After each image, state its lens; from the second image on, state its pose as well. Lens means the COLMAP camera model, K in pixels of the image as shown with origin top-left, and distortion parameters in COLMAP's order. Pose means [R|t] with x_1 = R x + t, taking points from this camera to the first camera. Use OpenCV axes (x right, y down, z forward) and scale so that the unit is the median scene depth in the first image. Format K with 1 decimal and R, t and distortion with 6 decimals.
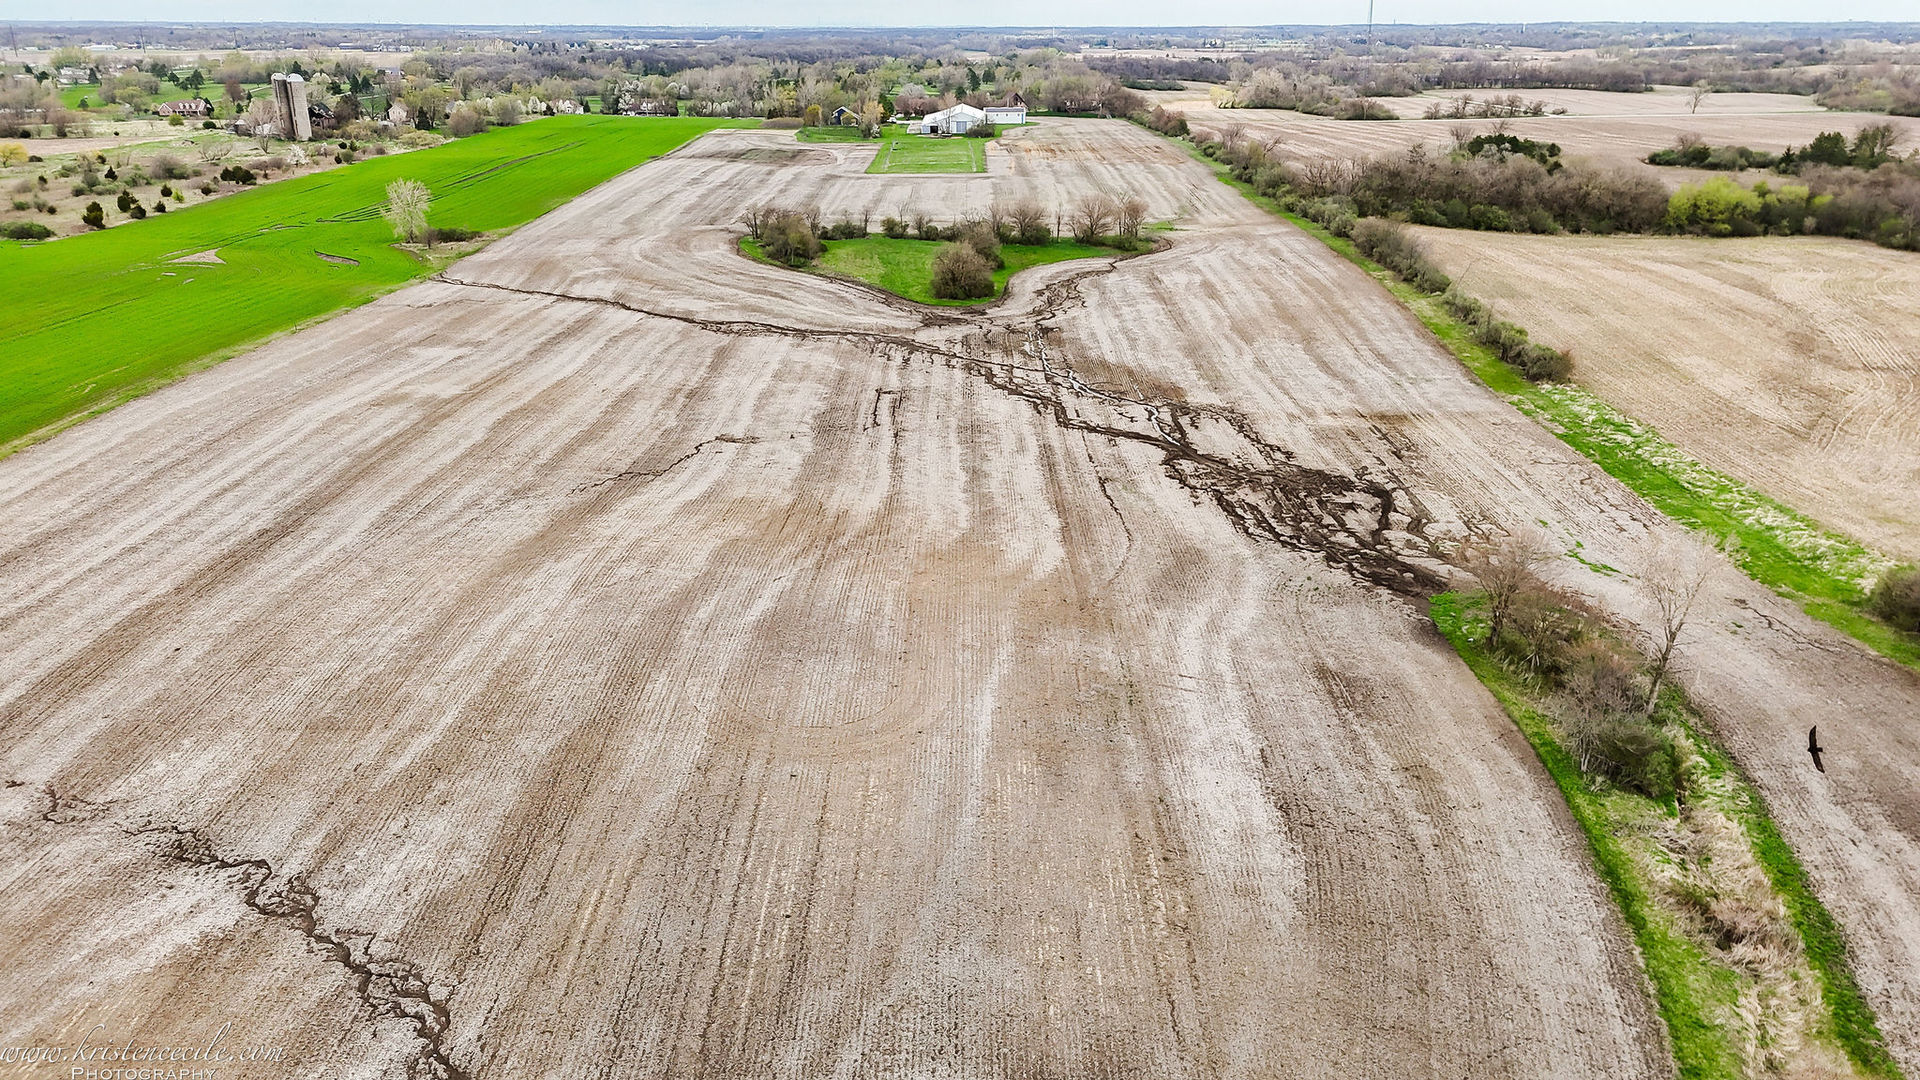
lens RADIAL K [[1405.1, 0, 957.8], [0, 1405.1, 564.3], [0, 0, 1]] dist [0.057860, -0.045479]
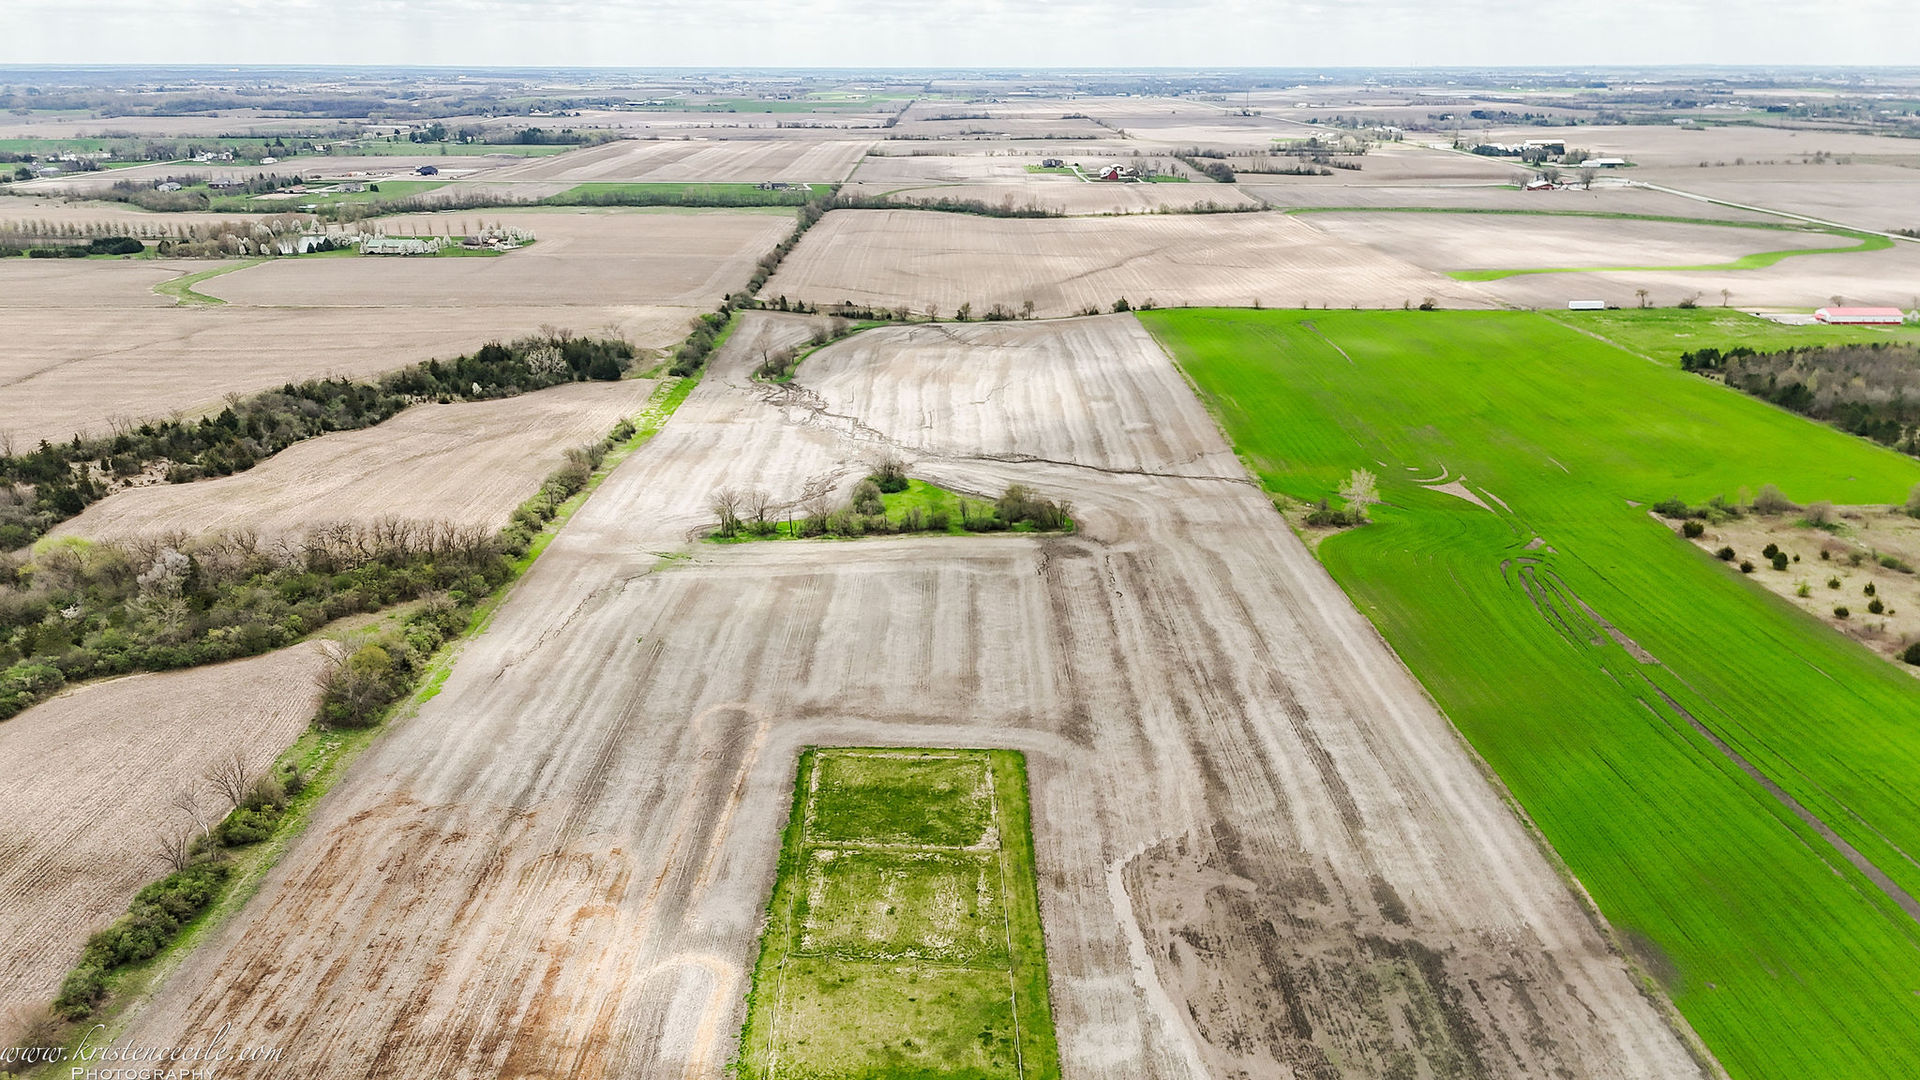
lens RADIAL K [[1406.1, 0, 961.1], [0, 1406.1, 549.4], [0, 0, 1]] dist [0.080958, -0.083992]
pose [[-0.999892, 0.003787, -0.014218, -0.050936], [-0.006248, 0.765581, 0.643309, -1.010648], [0.013322, 0.643328, -0.765475, 2.017290]]
